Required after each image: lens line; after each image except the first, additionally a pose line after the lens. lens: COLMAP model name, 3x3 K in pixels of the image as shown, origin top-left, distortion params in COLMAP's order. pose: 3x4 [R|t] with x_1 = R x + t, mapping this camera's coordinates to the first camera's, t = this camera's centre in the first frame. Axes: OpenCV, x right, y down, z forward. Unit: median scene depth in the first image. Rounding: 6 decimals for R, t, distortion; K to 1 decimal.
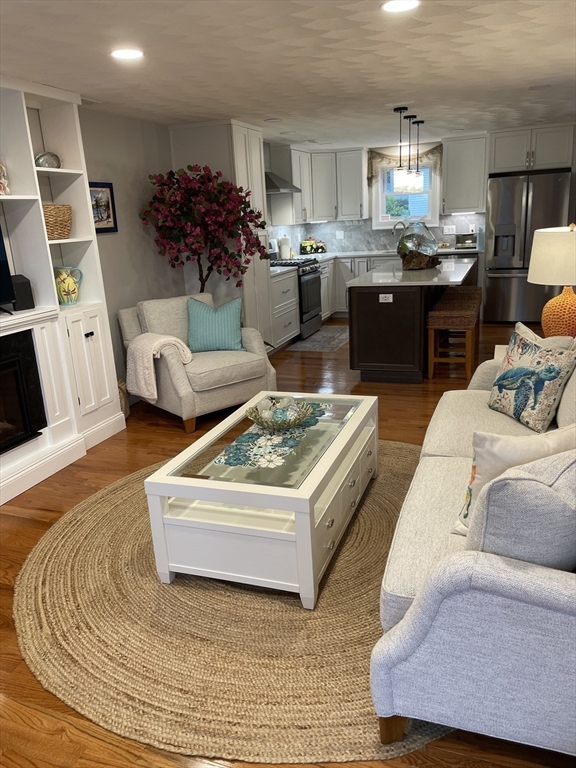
lens RADIAL K [[581.8, 0, 285.7], [0, 581.8, 386.3], [0, 0, 1]] dist [0.073617, -0.100299]
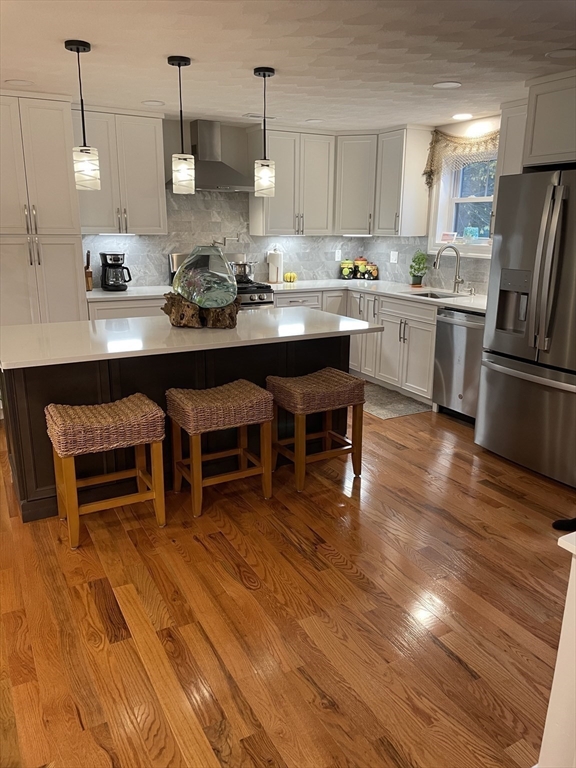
lens RADIAL K [[581.8, 0, 286.0], [0, 581.8, 383.6], [0, 0, 1]] dist [0.073617, -0.100299]
pose [[0.764940, 0.232112, -0.600825, 0.462732], [-0.231909, 0.969501, 0.079286, -0.149882], [0.600903, 0.078688, 0.795439, 0.421929]]
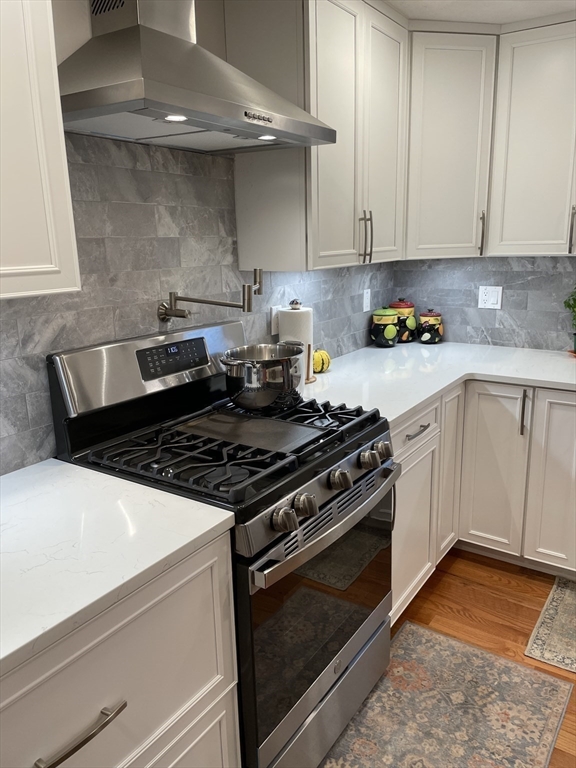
lens RADIAL K [[581.8, 0, 288.3], [0, 581.8, 383.2], [0, 0, 1]] dist [0.073617, -0.100299]
pose [[0.971627, 0.092644, -0.217621, 0.060994], [-0.099384, 0.994844, -0.020209, -0.201517], [0.214626, 0.041264, 0.975824, 0.680803]]
